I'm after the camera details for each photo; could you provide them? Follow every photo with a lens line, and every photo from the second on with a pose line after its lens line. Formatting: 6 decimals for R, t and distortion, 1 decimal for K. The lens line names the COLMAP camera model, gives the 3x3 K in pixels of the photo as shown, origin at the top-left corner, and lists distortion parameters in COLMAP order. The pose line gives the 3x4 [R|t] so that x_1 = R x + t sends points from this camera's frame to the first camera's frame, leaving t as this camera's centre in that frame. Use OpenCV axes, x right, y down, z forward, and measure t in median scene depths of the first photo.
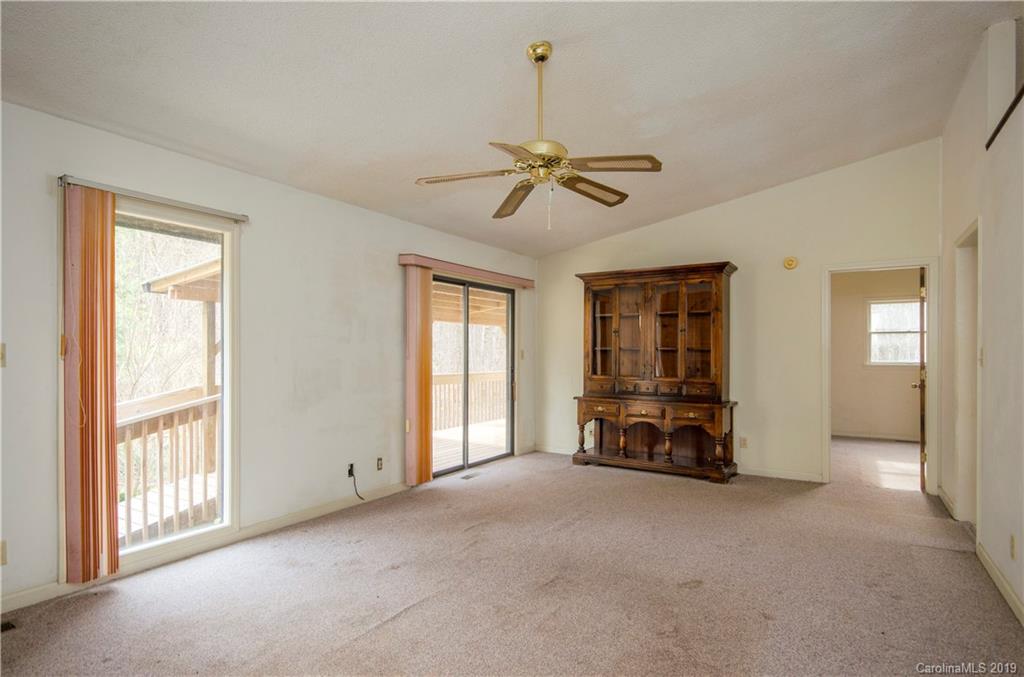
lens RADIAL K [[572.2, 0, 512.0], [0, 572.2, 338.5], [0, 0, 1]] dist [-0.018901, 0.000430]
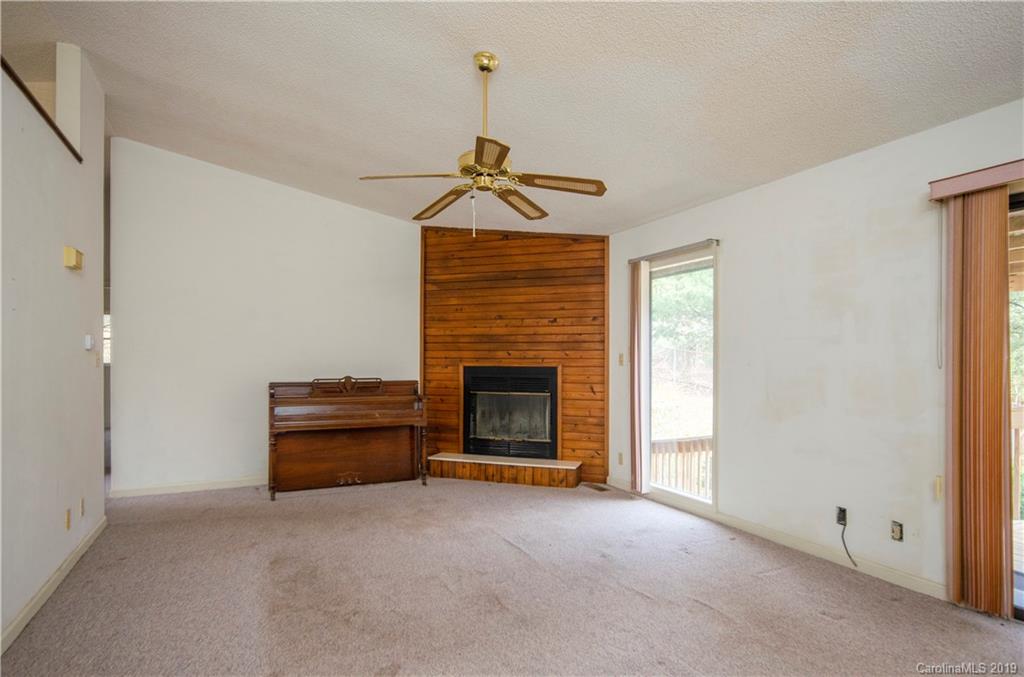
lens RADIAL K [[554.5, 0, 512.9], [0, 554.5, 358.3], [0, 0, 1]] dist [0.000777, 0.000257]
pose [[-0.550089, 0.000488, -0.835106, 0.552240], [0.020158, 0.999716, -0.012694, 0.025213], [0.834863, -0.023817, -0.549942, 1.033895]]
